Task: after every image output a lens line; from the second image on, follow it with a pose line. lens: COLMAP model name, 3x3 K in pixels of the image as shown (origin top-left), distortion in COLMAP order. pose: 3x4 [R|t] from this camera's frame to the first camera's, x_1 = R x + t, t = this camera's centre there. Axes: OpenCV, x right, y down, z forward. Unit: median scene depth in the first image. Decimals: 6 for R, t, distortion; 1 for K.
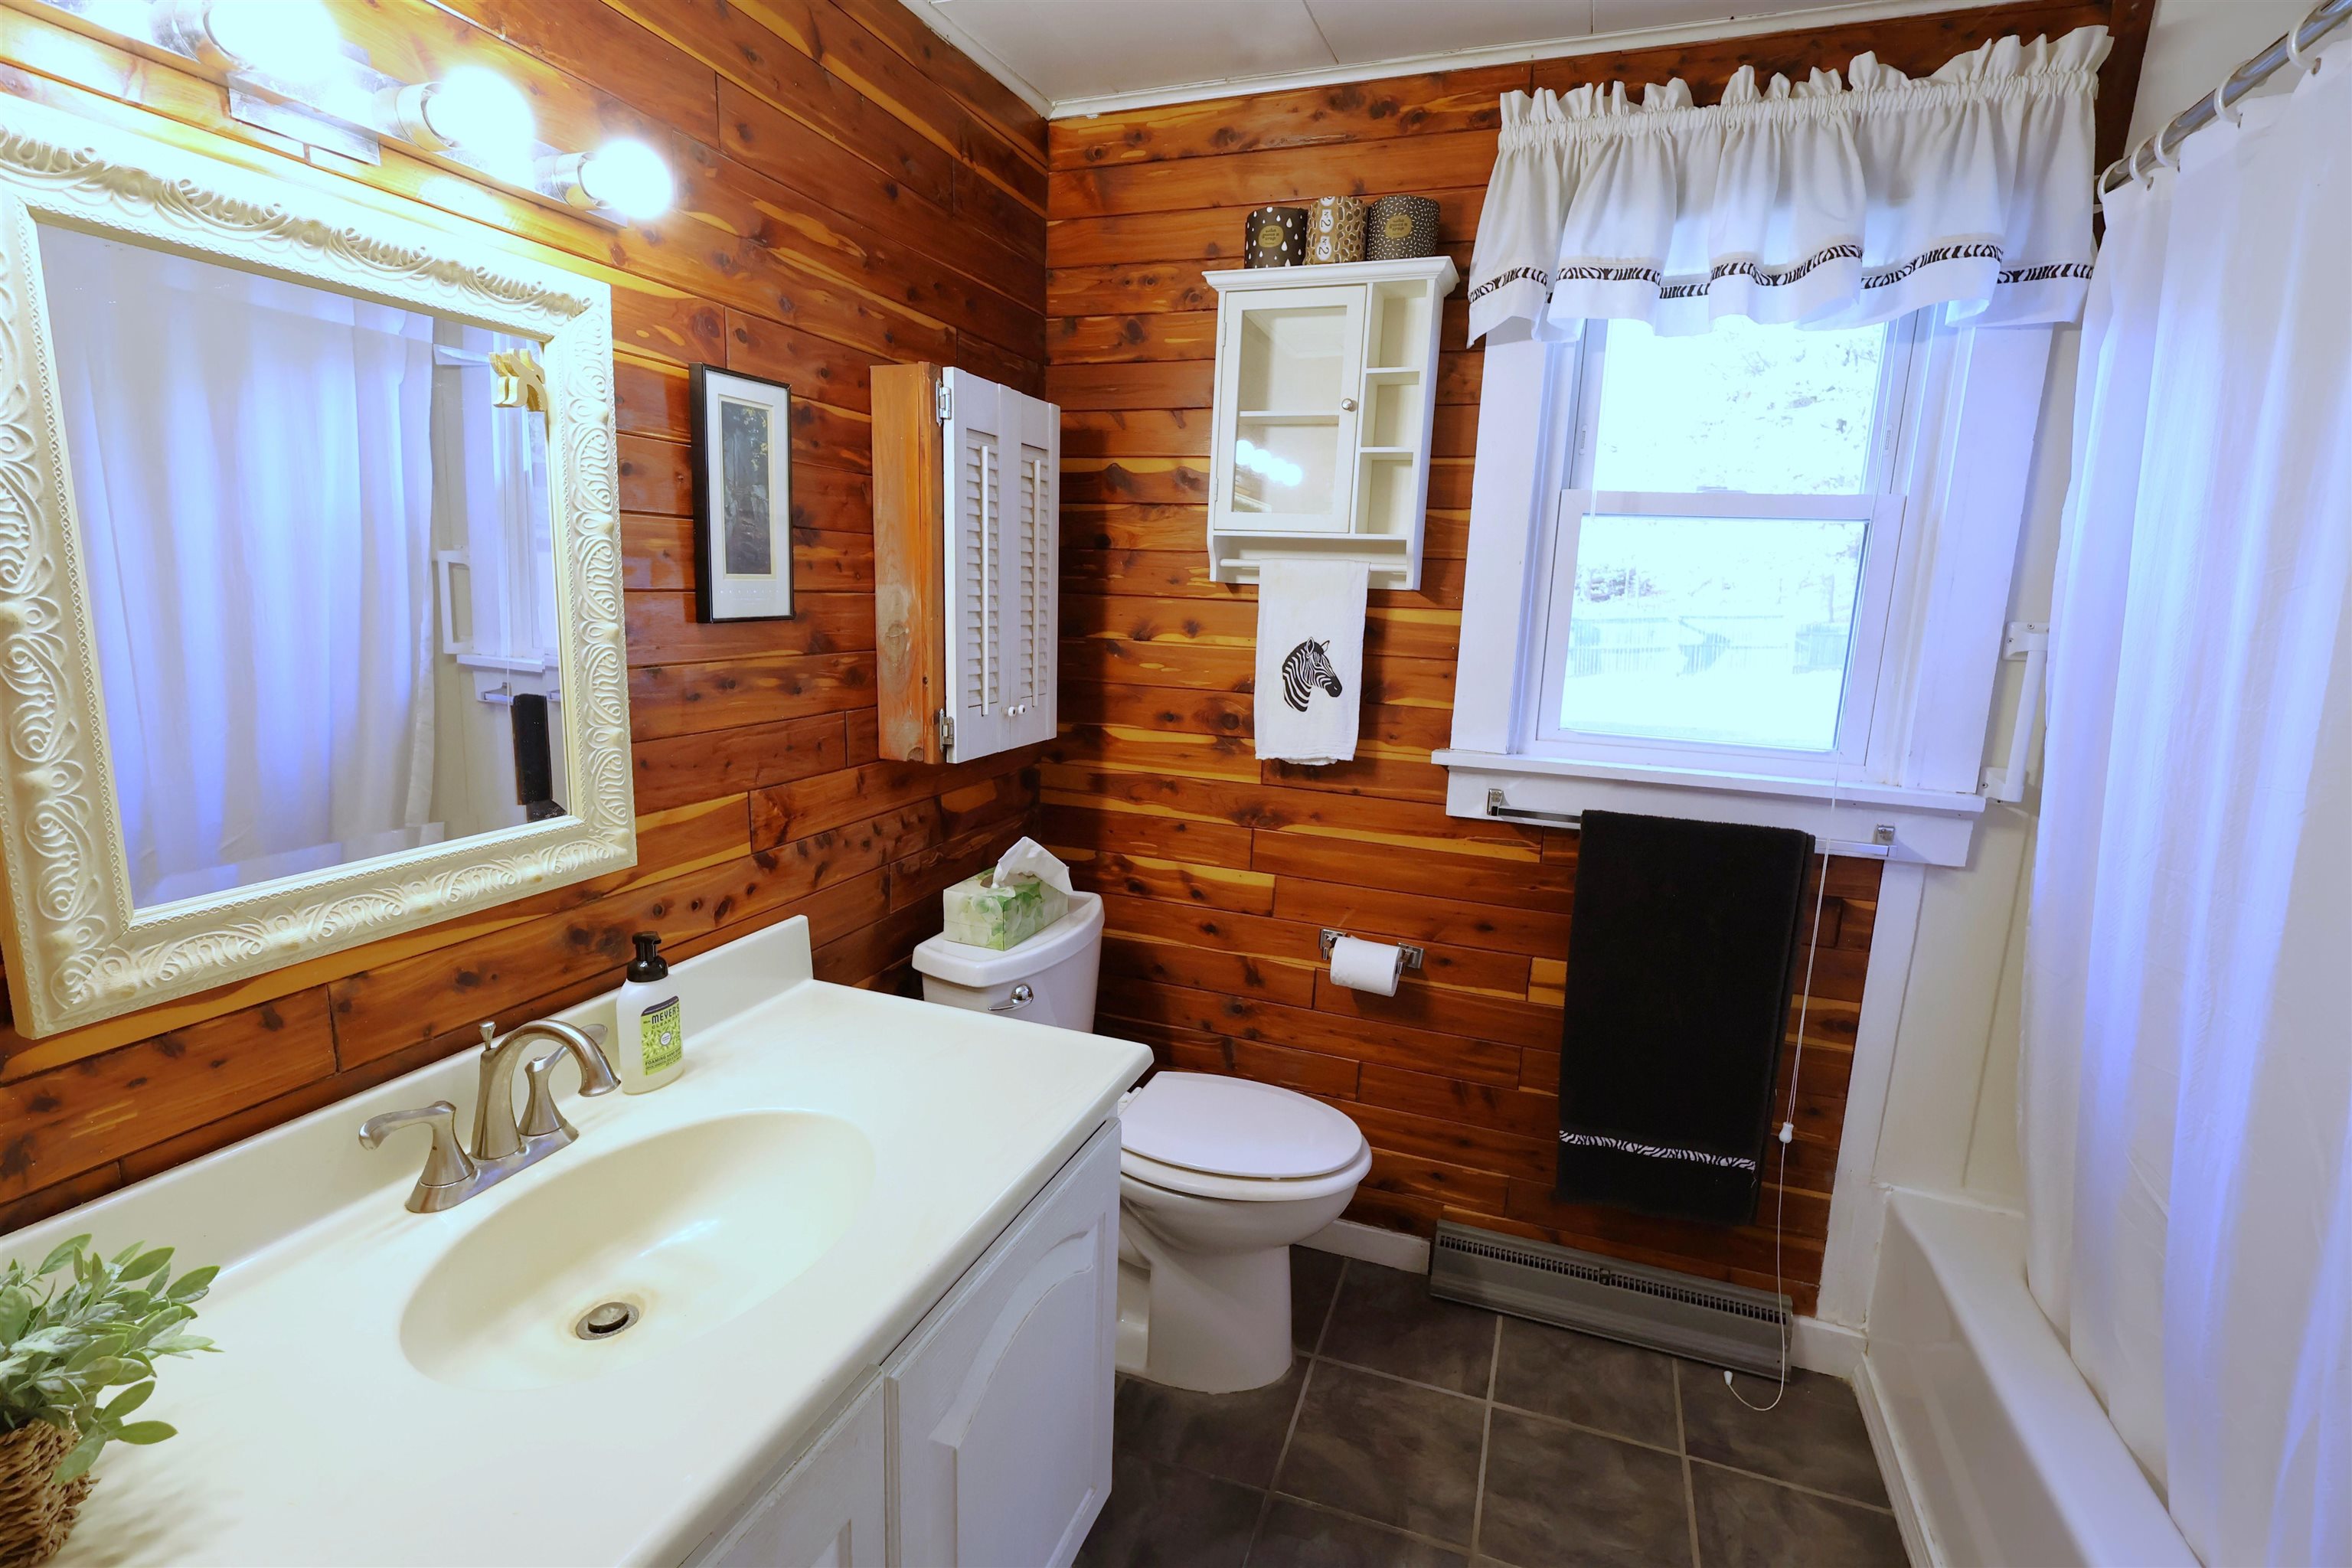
lens RADIAL K [[1089.1, 0, 1179.8], [0, 1089.1, 782.8], [0, 0, 1]] dist [-0.001289, 0.001822]
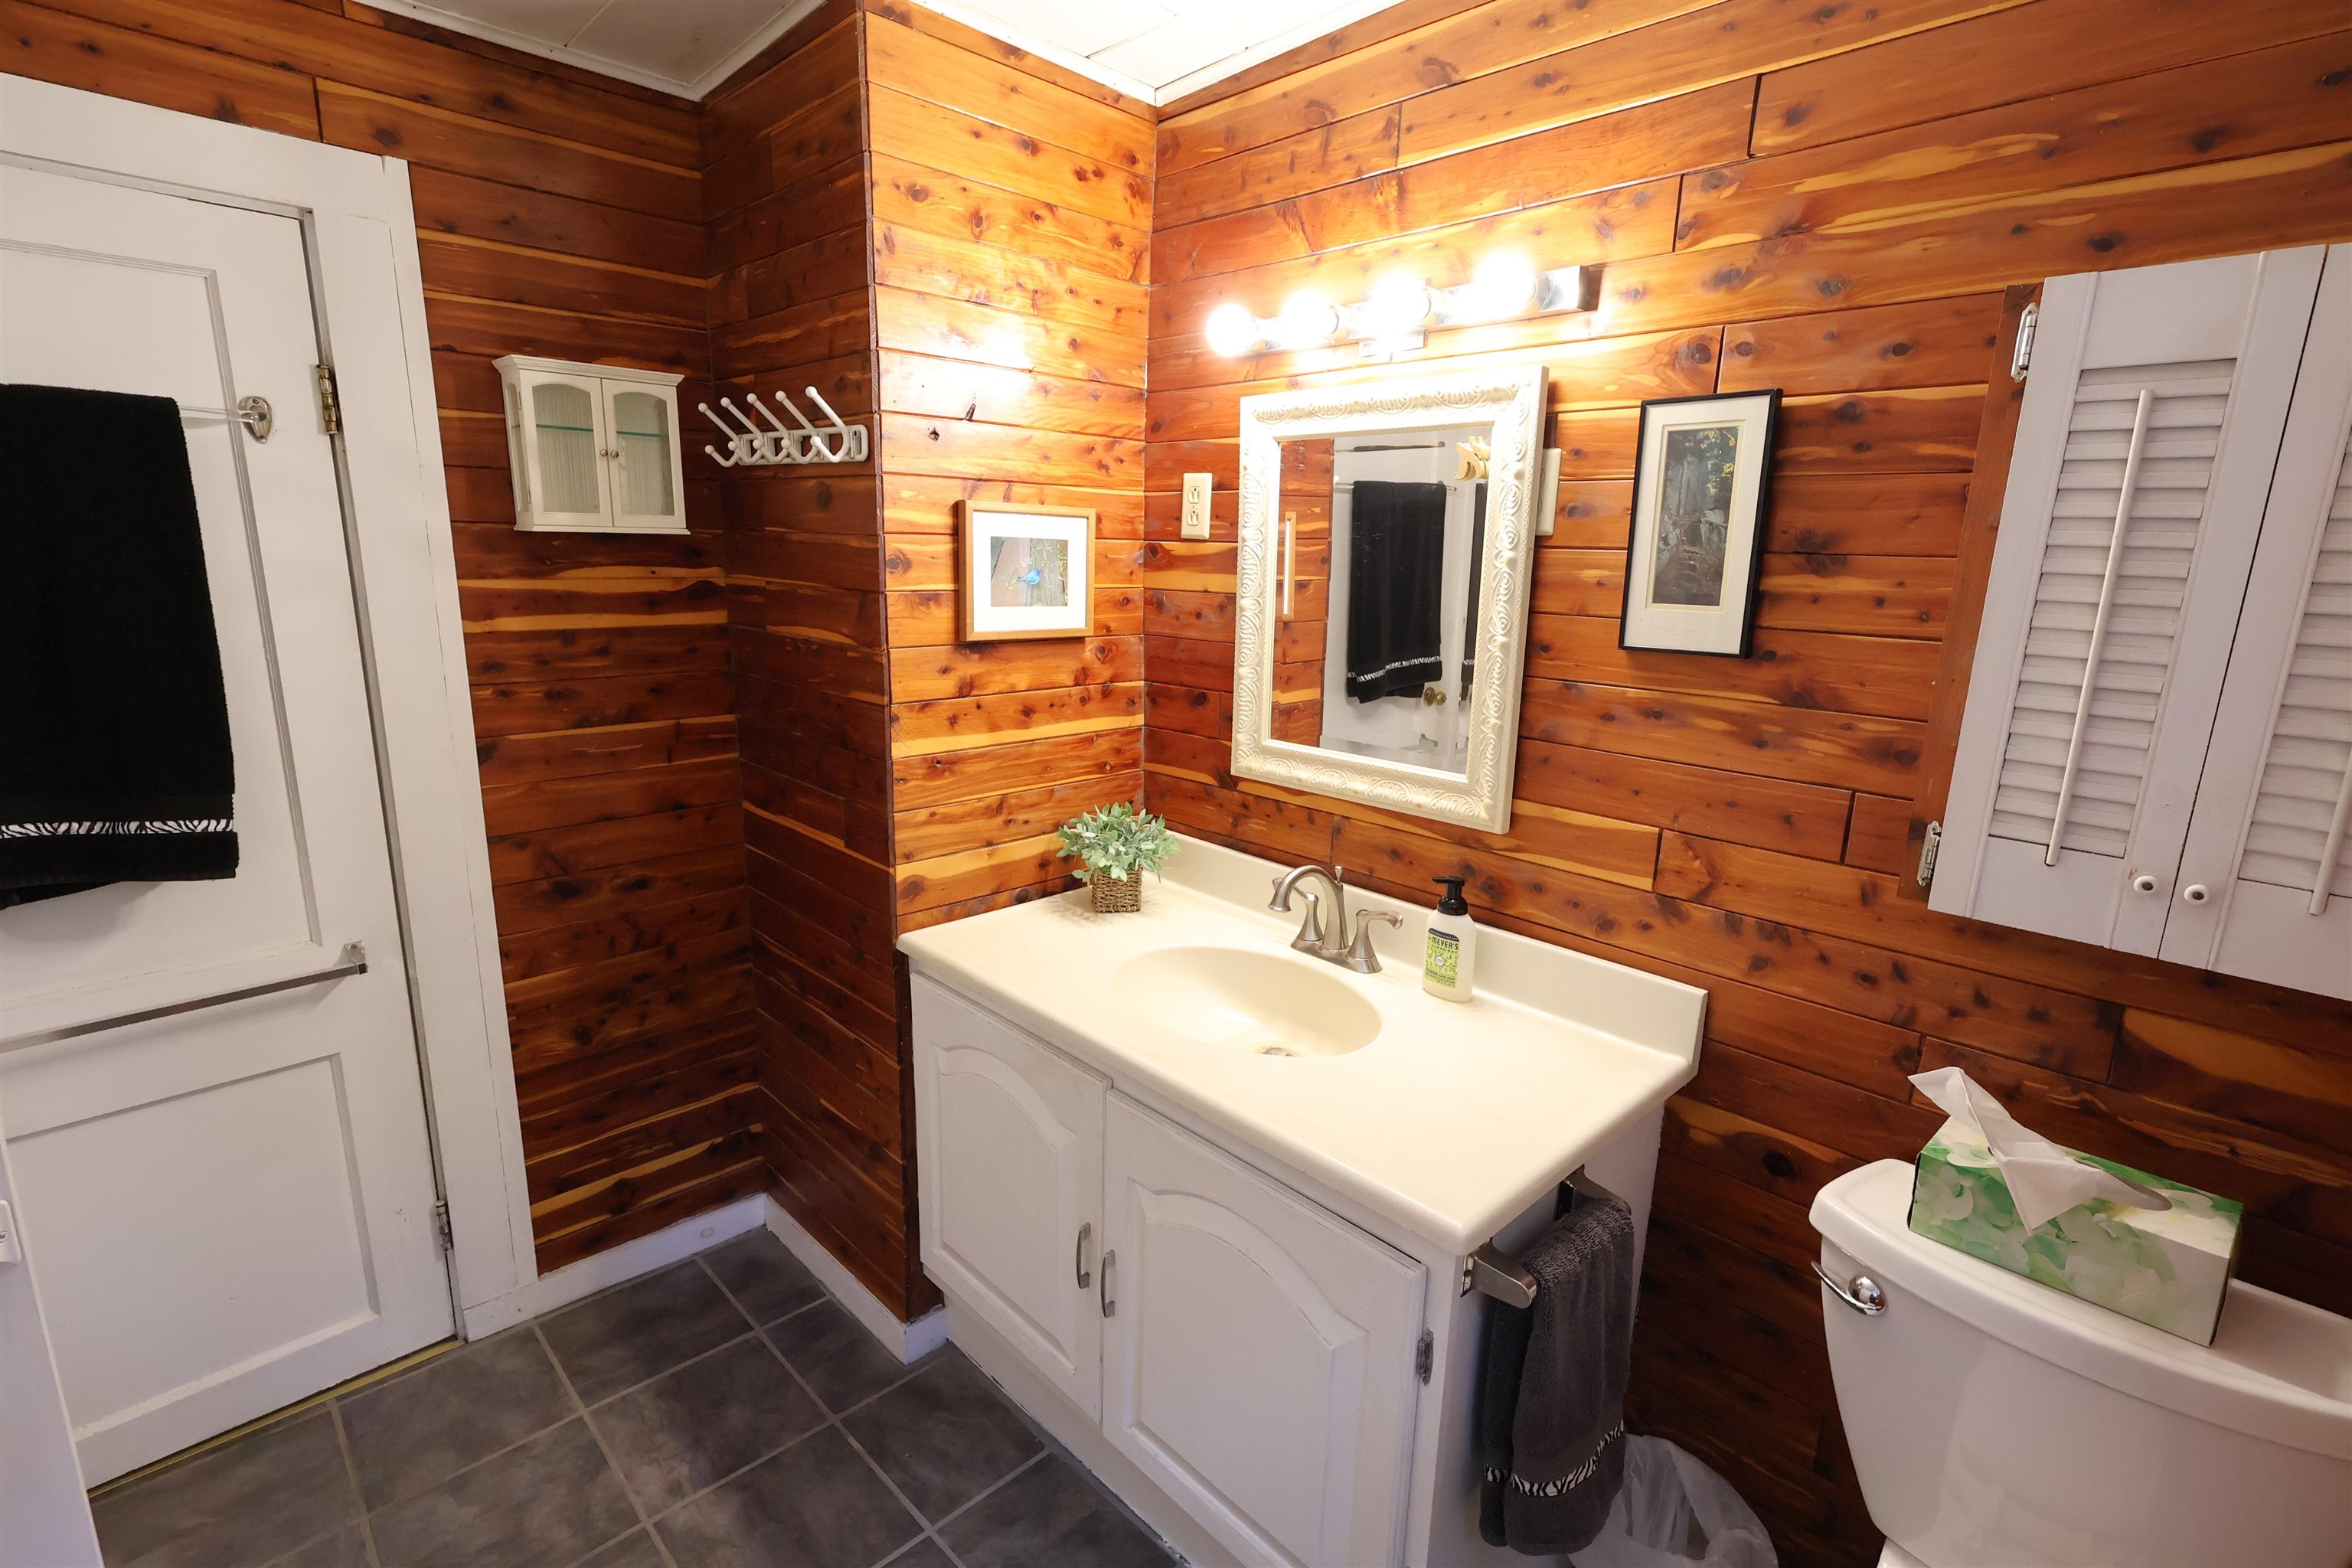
lens RADIAL K [[1089.1, 0, 1179.8], [0, 1089.1, 782.8], [0, 0, 1]] dist [-0.001289, 0.001822]
pose [[-0.437535, 0.147824, -0.886967, 0.666399], [-0.202544, 0.944844, 0.257383, -0.199783], [0.876093, 0.292264, -0.383462, 1.020617]]
